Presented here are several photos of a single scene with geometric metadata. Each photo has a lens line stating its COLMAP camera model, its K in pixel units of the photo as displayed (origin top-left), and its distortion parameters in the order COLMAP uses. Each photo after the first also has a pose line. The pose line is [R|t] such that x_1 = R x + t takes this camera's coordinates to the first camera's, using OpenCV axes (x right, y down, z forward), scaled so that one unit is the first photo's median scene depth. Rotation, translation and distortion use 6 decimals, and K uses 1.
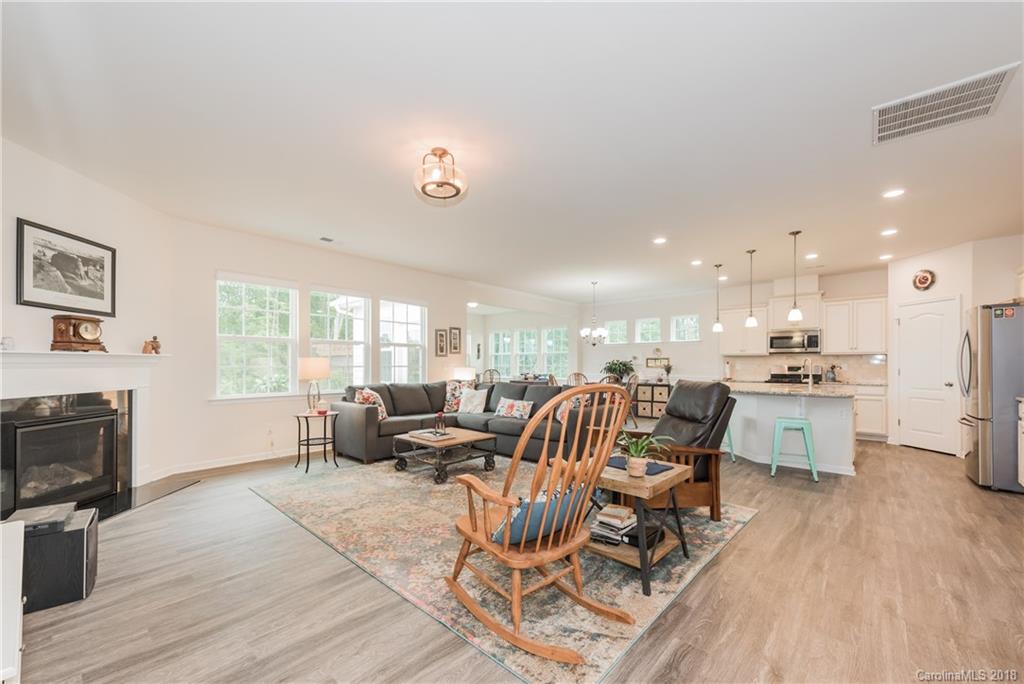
lens RADIAL K [[400.4, 0, 512.6], [0, 400.4, 360.4], [0, 0, 1]] dist [0.009215, -0.000647]
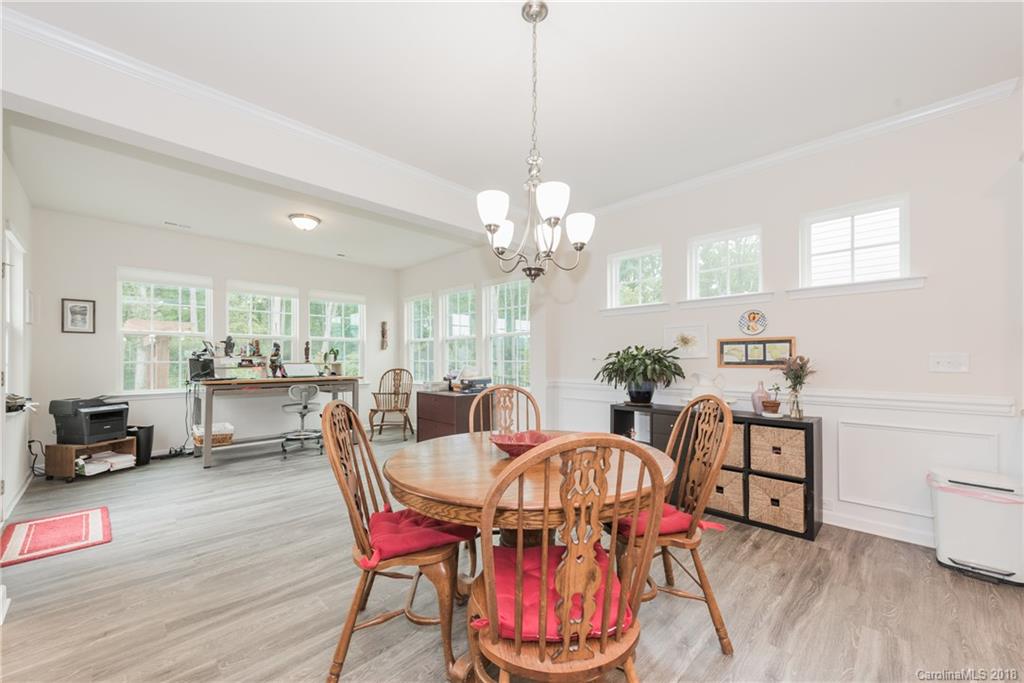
lens RADIAL K [[400.4, 0, 513.1], [0, 400.4, 355.0], [0, 0, 1]] dist [0.009215, -0.000647]
pose [[0.998800, -0.001978, -0.048941, 0.162641], [0.001976, 0.999998, -0.000102, 0.007201], [0.048942, 0.000005, 0.998802, 0.619443]]
